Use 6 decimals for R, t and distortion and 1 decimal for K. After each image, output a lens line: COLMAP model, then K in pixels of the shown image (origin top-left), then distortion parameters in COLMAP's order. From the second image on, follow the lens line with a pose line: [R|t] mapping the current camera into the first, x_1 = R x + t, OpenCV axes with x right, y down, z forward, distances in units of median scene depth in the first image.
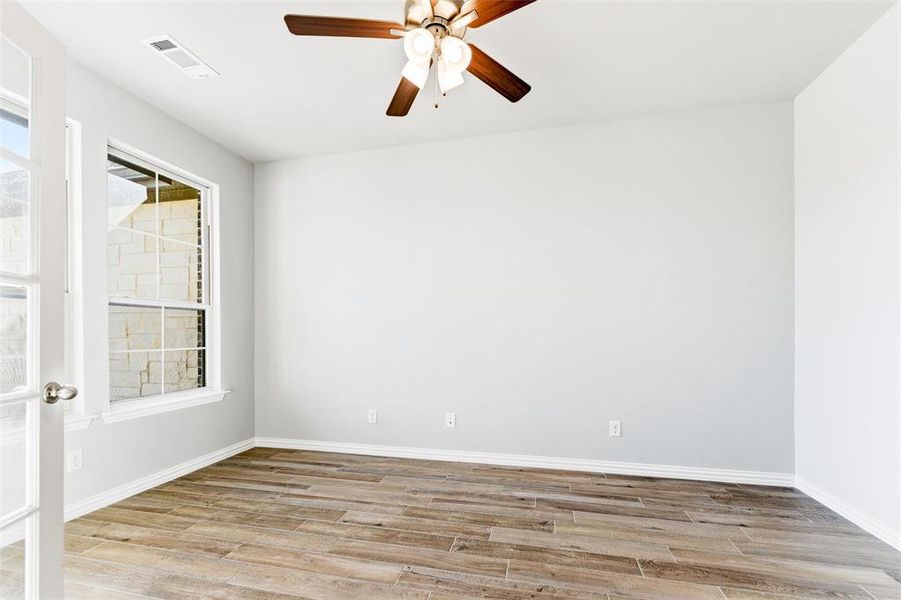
lens RADIAL K [[381.3, 0, 450.7], [0, 381.3, 335.8], [0, 0, 1]] dist [0.006430, 0.000193]
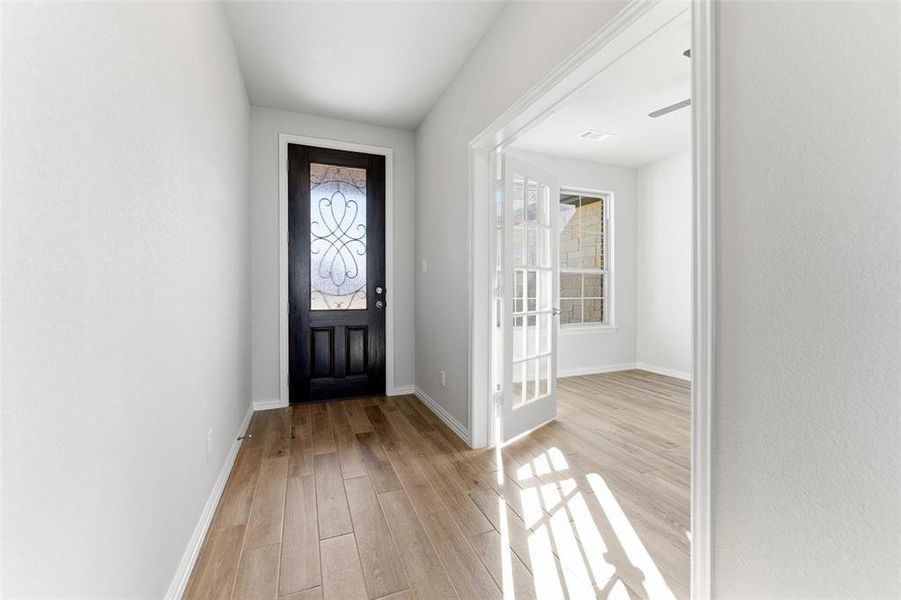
lens RADIAL K [[381.3, 0, 448.9], [0, 381.3, 296.0], [0, 0, 1]] dist [0.006430, 0.000193]
pose [[0.577008, 0.010888, -0.816666, 0.295689], [0.002607, 0.999881, 0.015173, -0.000512], [0.816735, -0.010884, 0.576911, -0.473397]]
